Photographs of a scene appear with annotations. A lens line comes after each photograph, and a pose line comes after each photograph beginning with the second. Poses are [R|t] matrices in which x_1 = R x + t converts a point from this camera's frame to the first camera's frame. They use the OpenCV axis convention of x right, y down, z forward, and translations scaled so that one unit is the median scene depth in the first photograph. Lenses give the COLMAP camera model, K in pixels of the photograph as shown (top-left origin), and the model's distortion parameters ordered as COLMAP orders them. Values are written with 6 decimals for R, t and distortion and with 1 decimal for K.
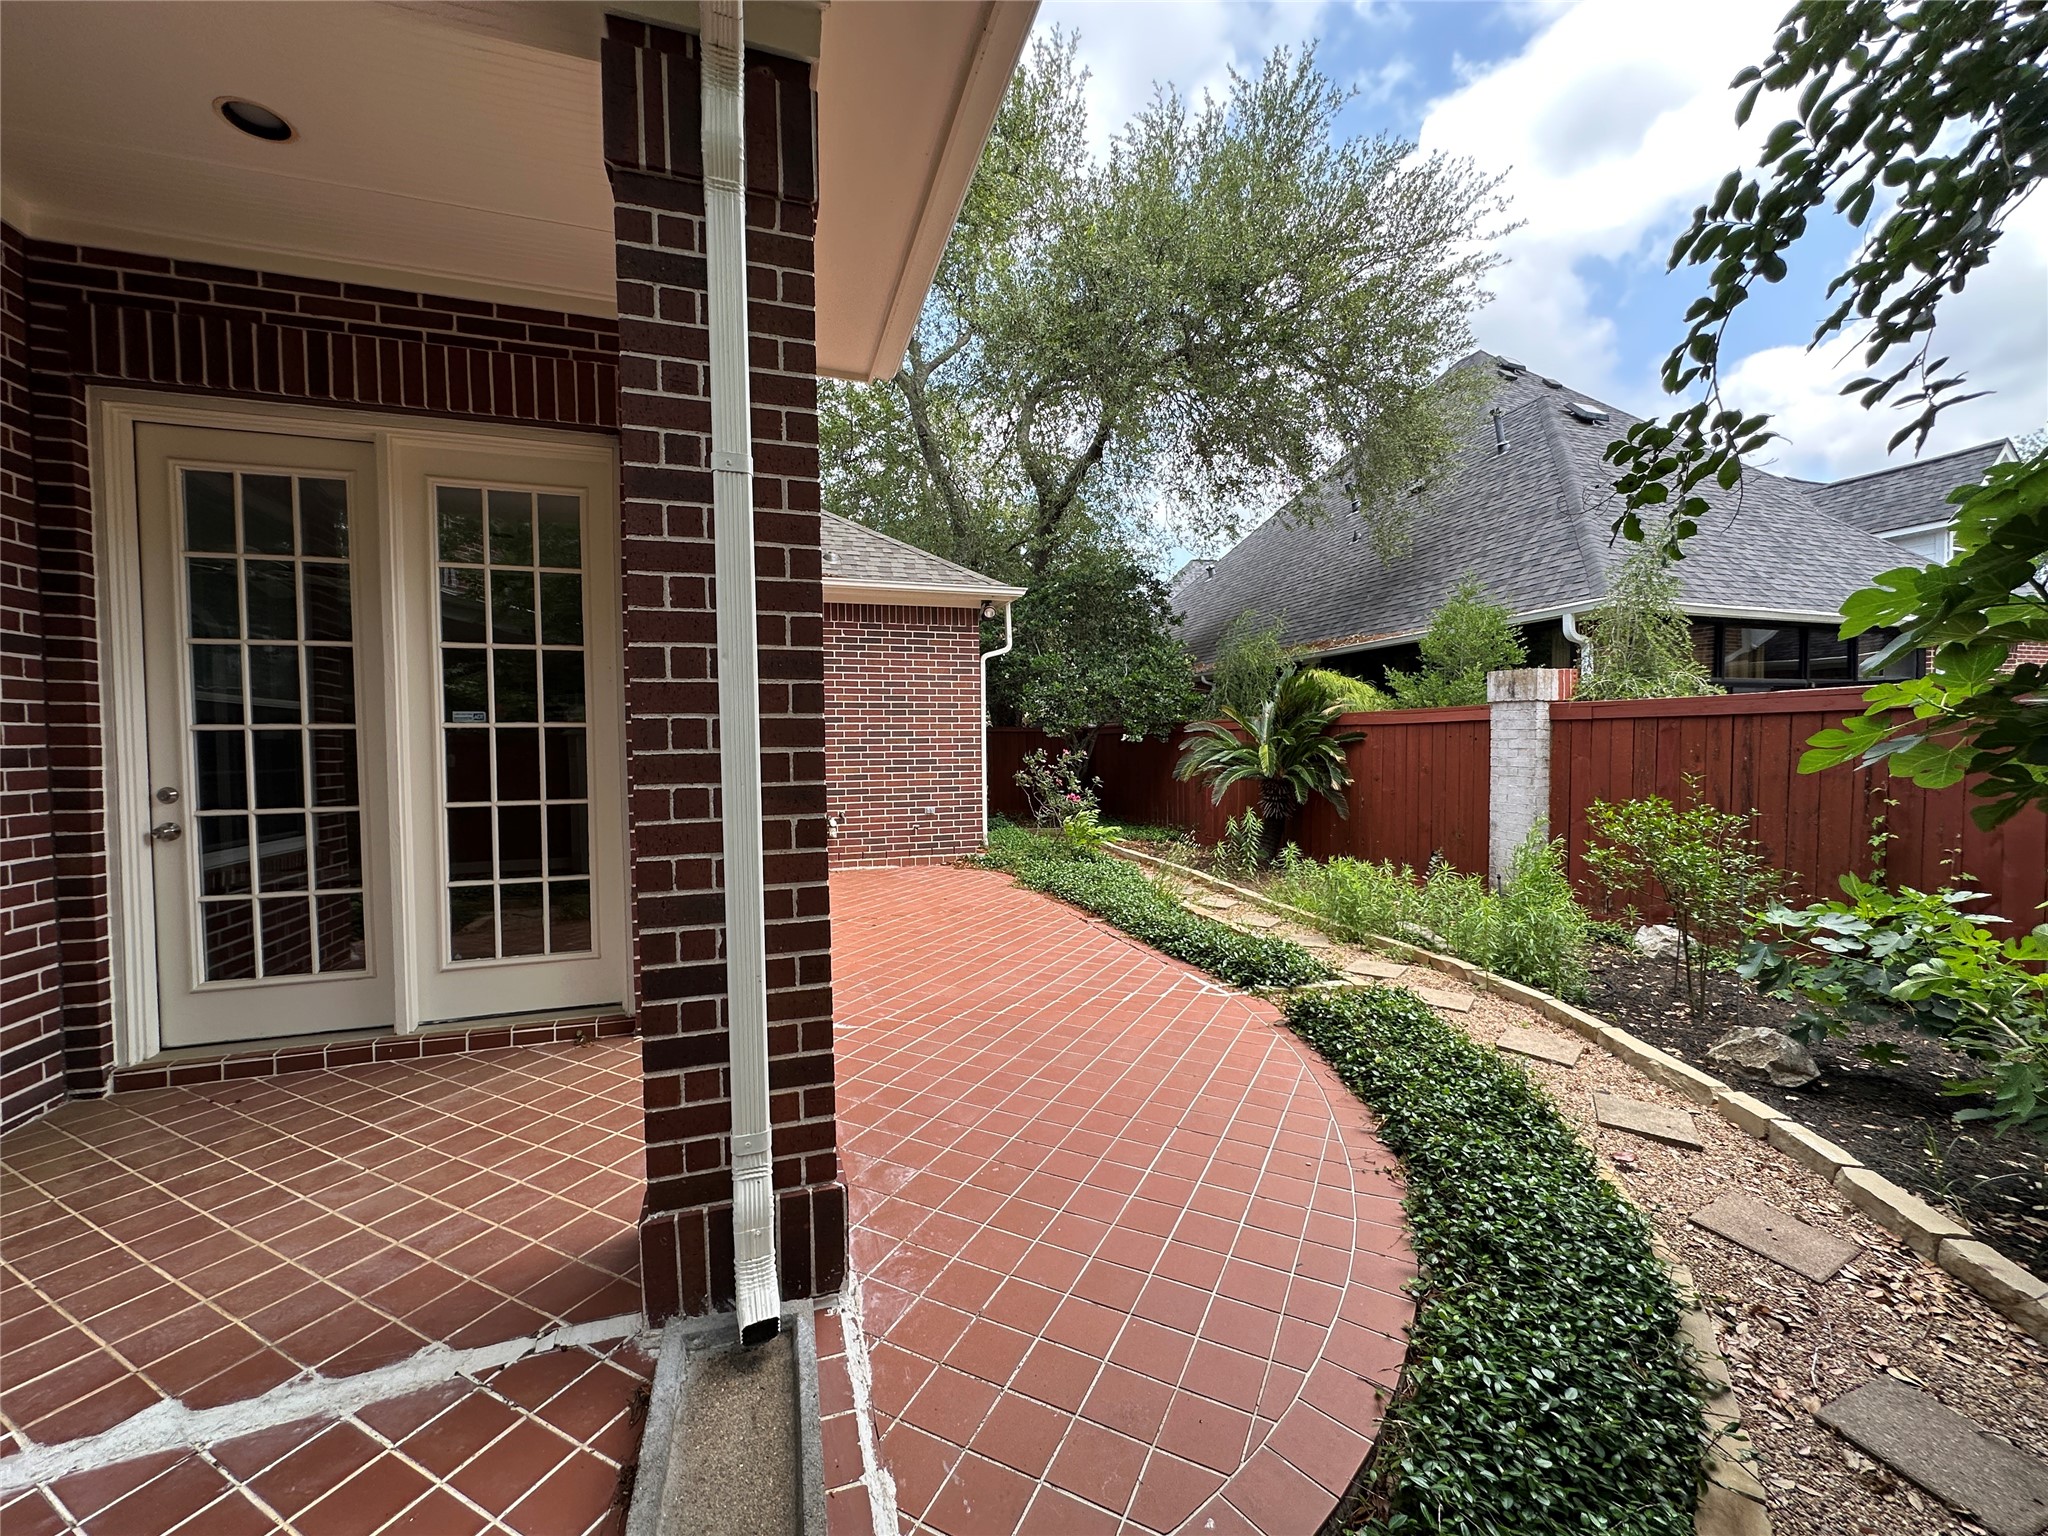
lens RADIAL K [[816.3, 0, 1025.3], [0, 816.3, 774.8], [0, 0, 1]] dist [0.000389, 0.000213]
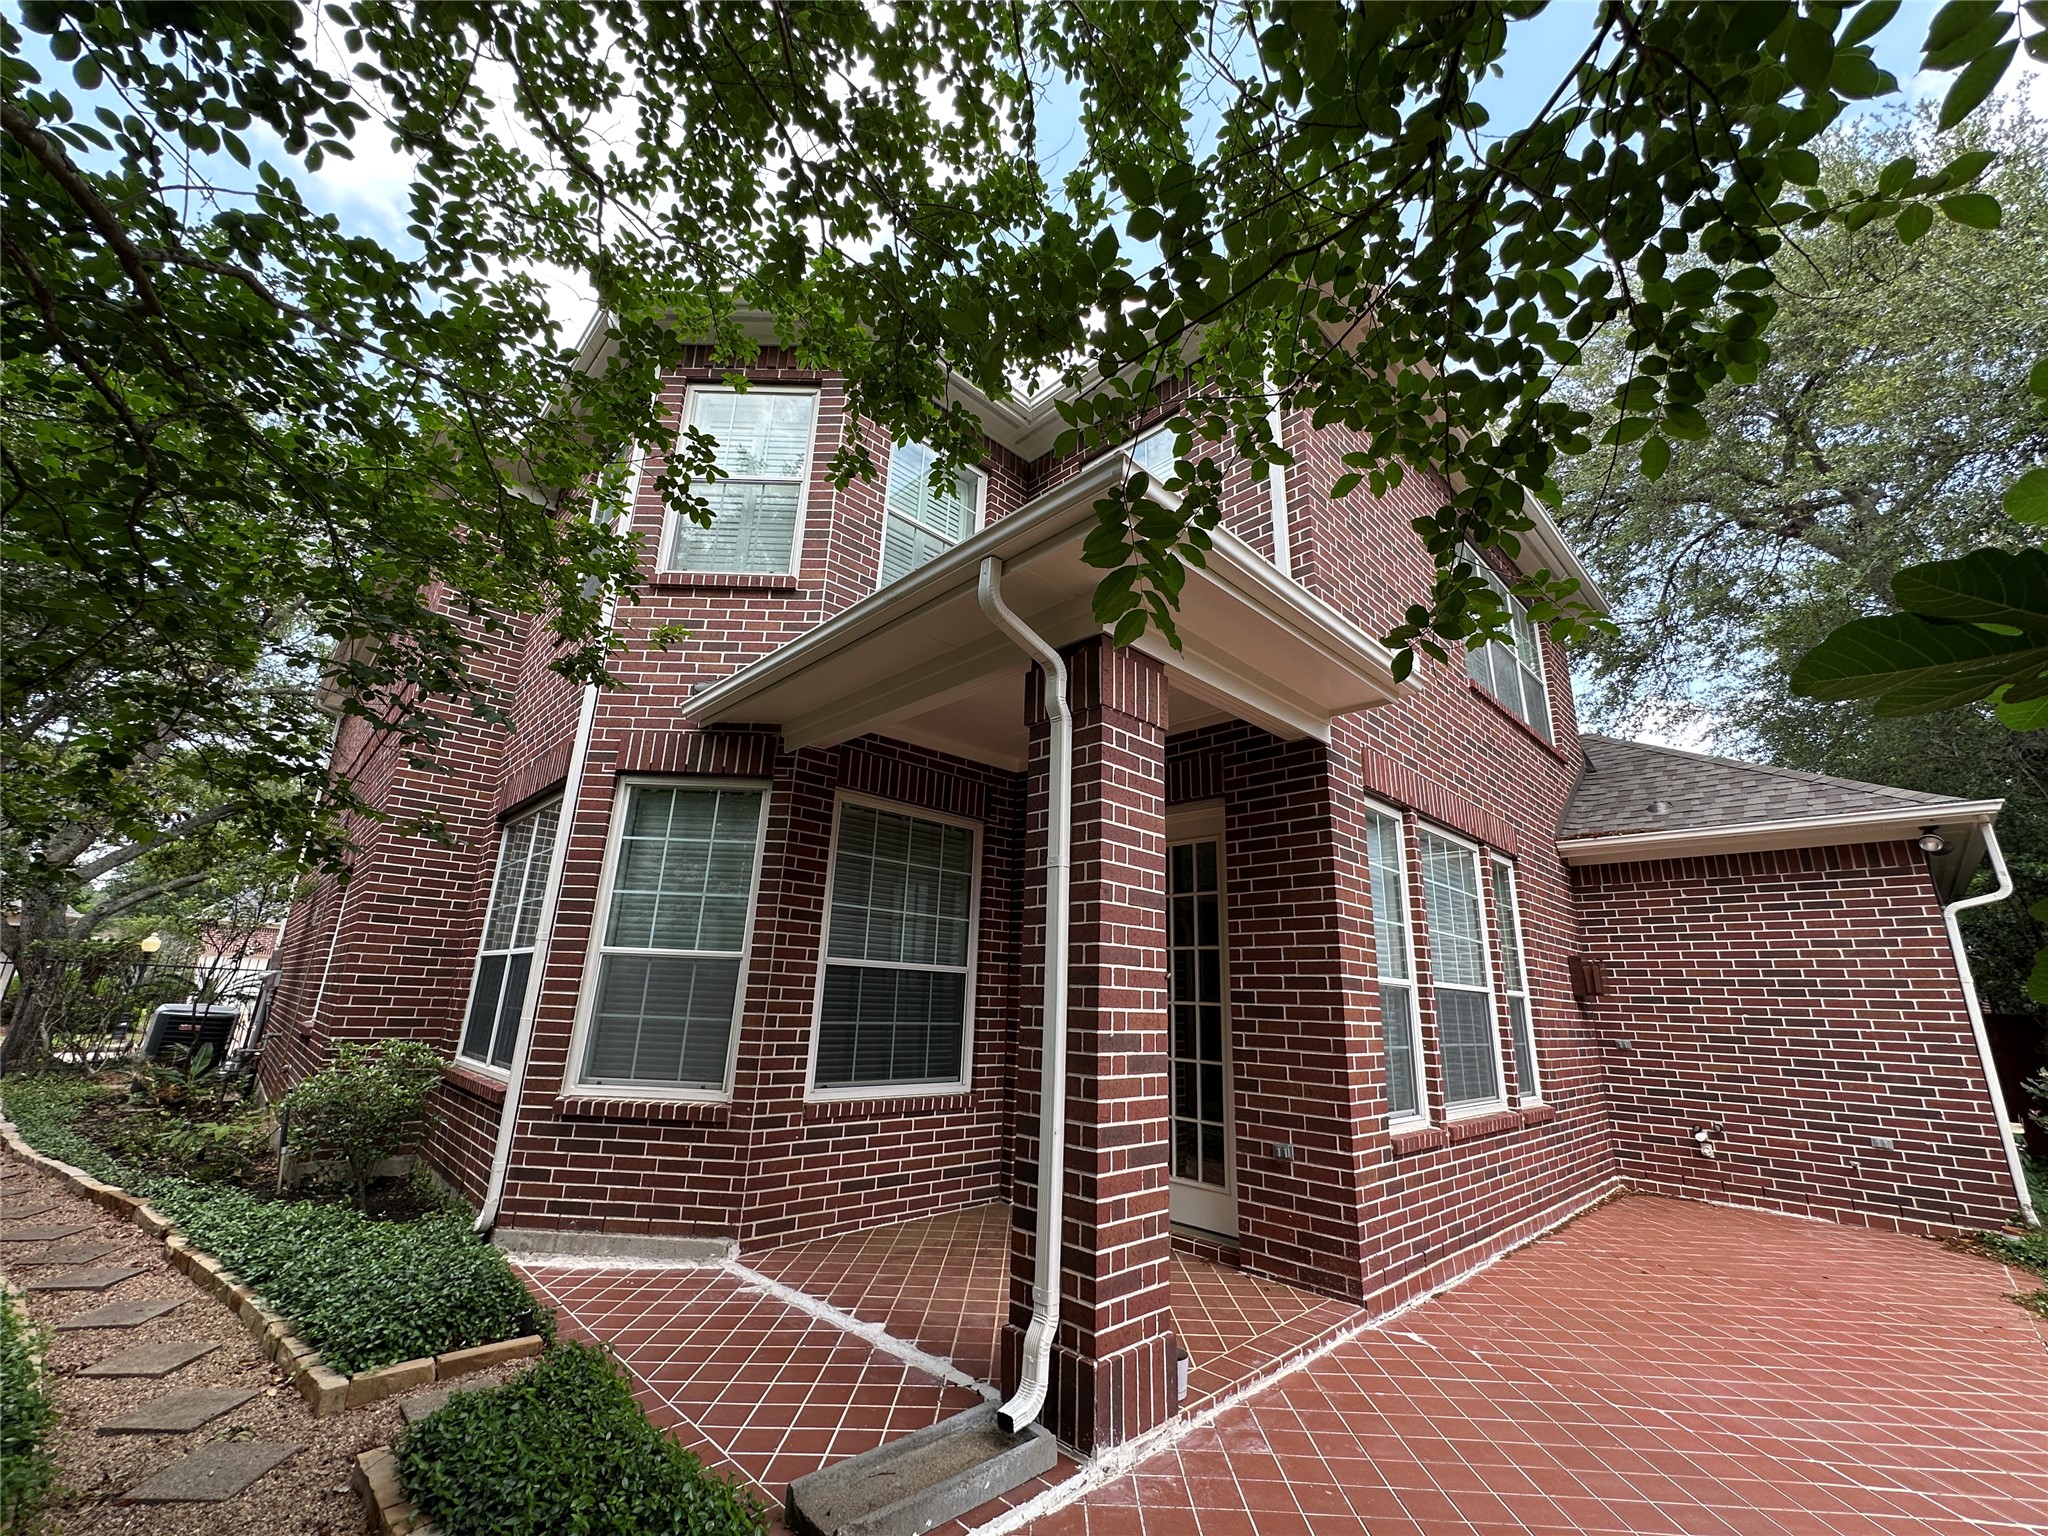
lens RADIAL K [[816.3, 0, 1025.3], [0, 816.3, 774.8], [0, 0, 1]] dist [0.000389, 0.000213]
pose [[0.430839, -0.216848, -0.875988, 0.244081], [-0.072427, 0.959260, -0.273084, -0.013009], [0.899518, 0.181101, 0.397581, 0.037991]]
